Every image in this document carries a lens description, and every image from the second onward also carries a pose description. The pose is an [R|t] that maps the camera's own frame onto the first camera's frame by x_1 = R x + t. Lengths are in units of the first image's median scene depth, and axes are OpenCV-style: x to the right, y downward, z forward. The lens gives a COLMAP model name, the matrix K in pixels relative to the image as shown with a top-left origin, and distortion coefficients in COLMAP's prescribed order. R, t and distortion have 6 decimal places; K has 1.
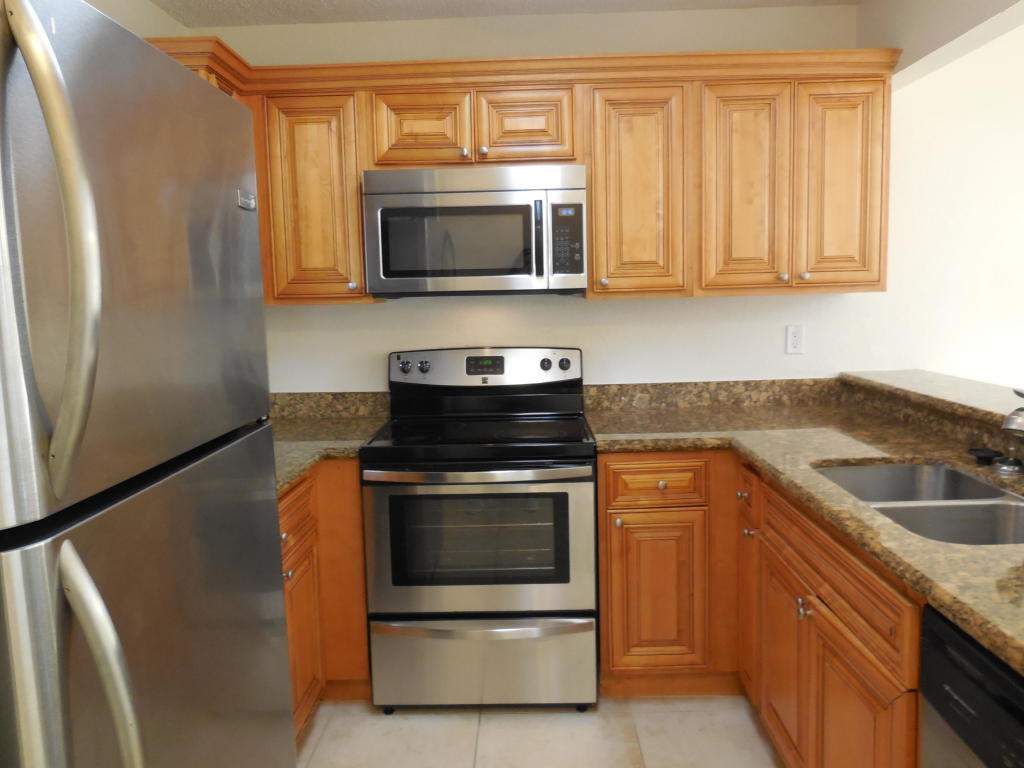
lens RADIAL K [[757.6, 0, 512.0], [0, 757.6, 384.0], [0, 0, 1]] dist [-0.079413, 0.061048]
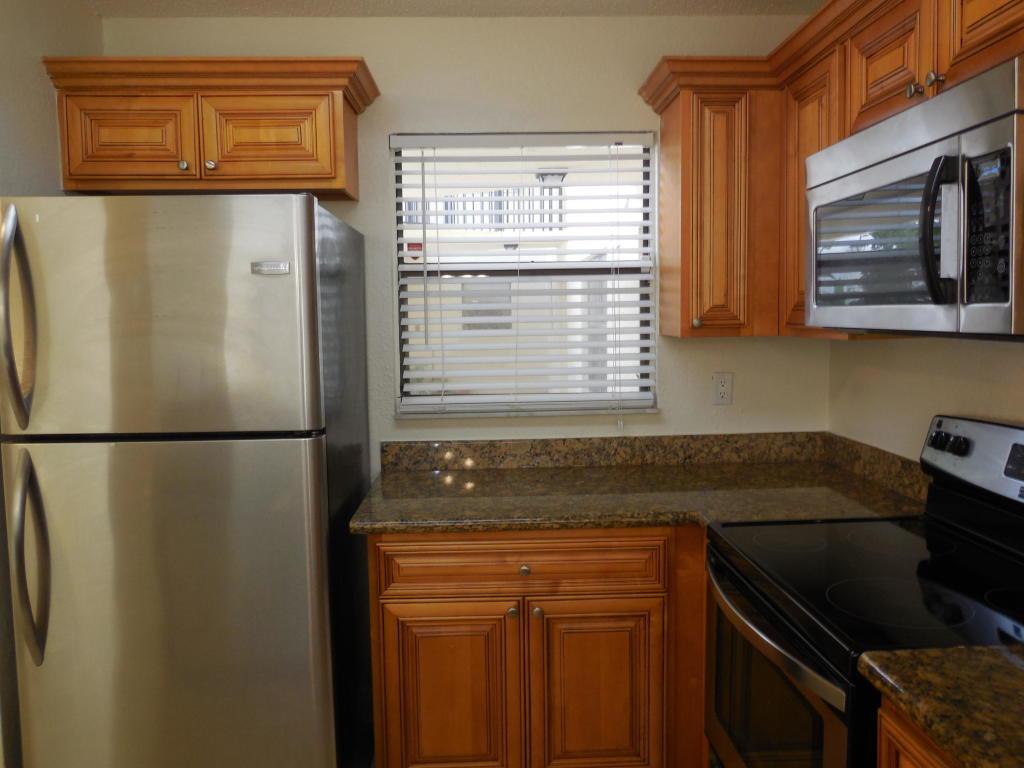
lens RADIAL K [[756.4, 0, 501.6], [0, 756.4, 383.7], [0, 0, 1]] dist [-0.003994, -0.002210]
pose [[0.047711, 0.112613, -0.992493, 0.529071], [-0.104672, 0.988717, 0.107153, -0.112827], [0.993362, 0.098773, 0.058960, 0.664829]]
